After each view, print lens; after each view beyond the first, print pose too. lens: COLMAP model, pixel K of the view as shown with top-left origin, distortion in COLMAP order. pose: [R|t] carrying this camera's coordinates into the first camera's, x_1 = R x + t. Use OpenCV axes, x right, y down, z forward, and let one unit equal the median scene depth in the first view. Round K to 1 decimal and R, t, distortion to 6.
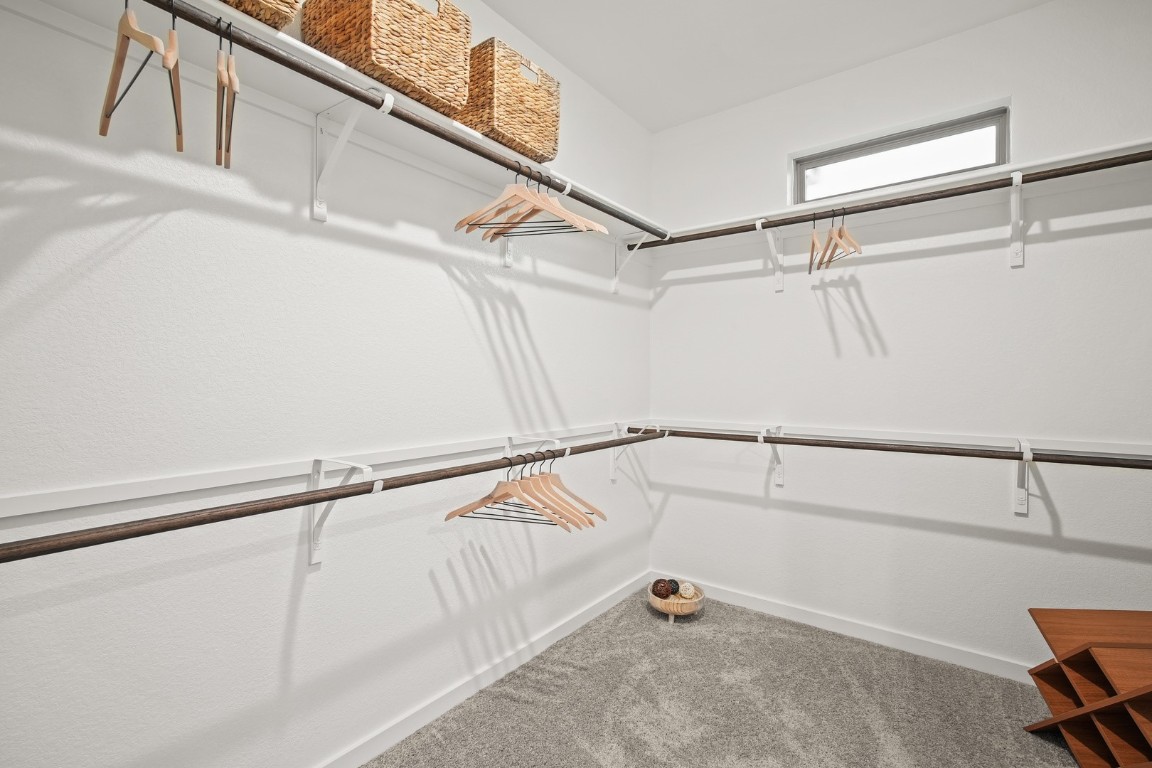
lens RADIAL K [[517.7, 0, 576.0], [0, 517.7, 384.0], [0, 0, 1]] dist [-0.000503, 0.000127]
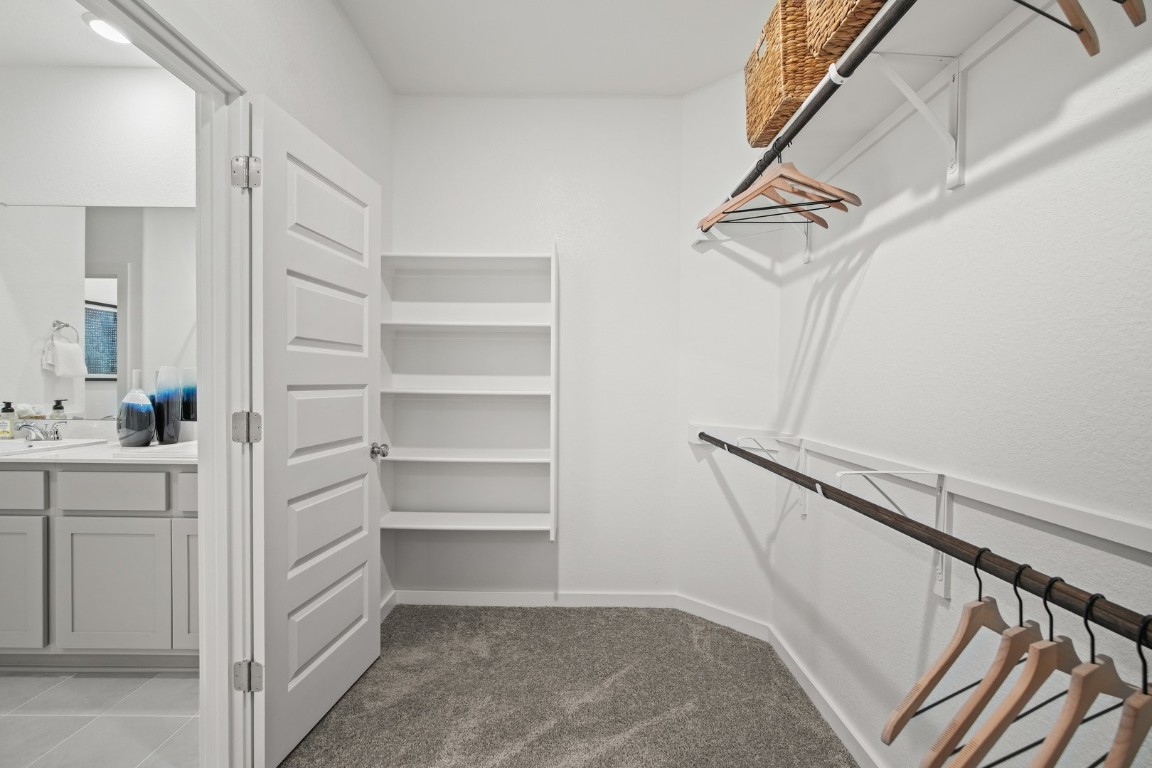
lens RADIAL K [[512.6, 0, 573.9], [0, 512.6, 397.9], [0, 0, 1]] dist [-0.000095, 0.001019]
pose [[-0.793350, 0.007415, -0.608720, 0.484296], [-0.019406, 0.999110, 0.037462, 0.001565], [0.608456, 0.041533, -0.792500, 1.280255]]
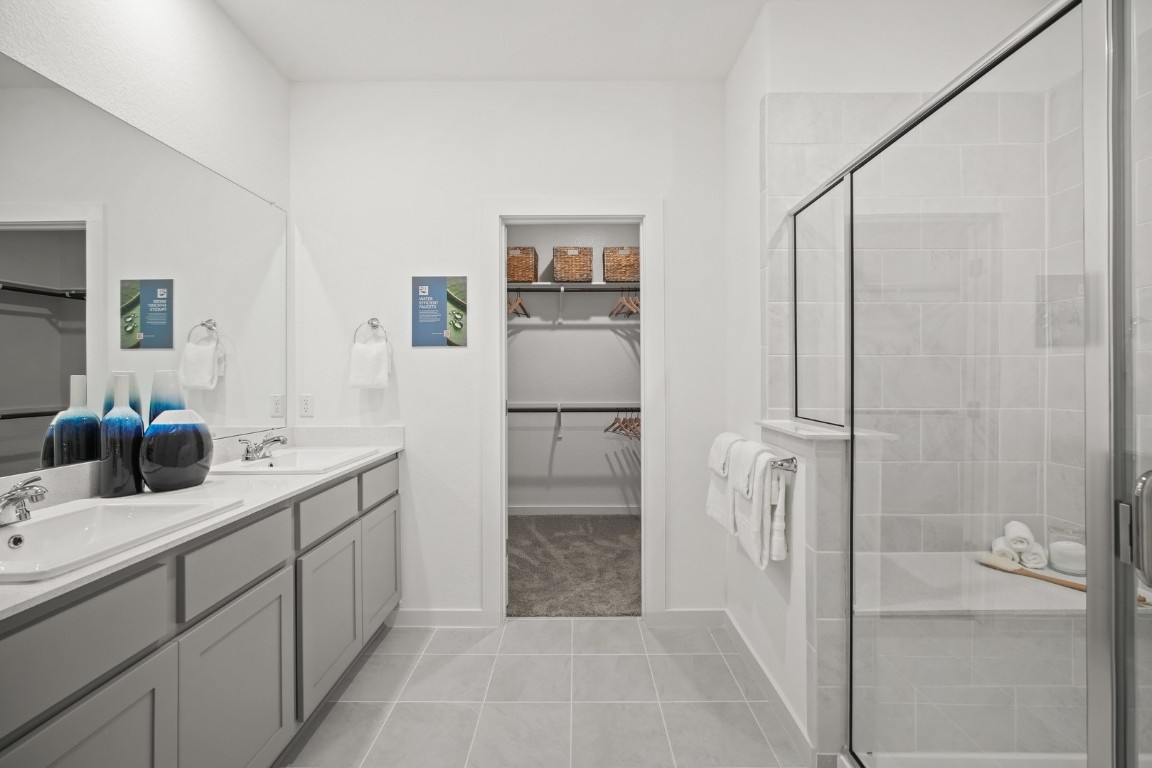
lens RADIAL K [[517.7, 0, 576.0], [0, 517.7, 384.0], [0, 0, 1]] dist [-0.000503, 0.000127]
pose [[0.607698, 0.009812, -0.794108, 1.931251], [-0.004709, 0.999951, 0.008751, 0.005195], [0.794155, -0.001579, 0.607714, -0.748777]]
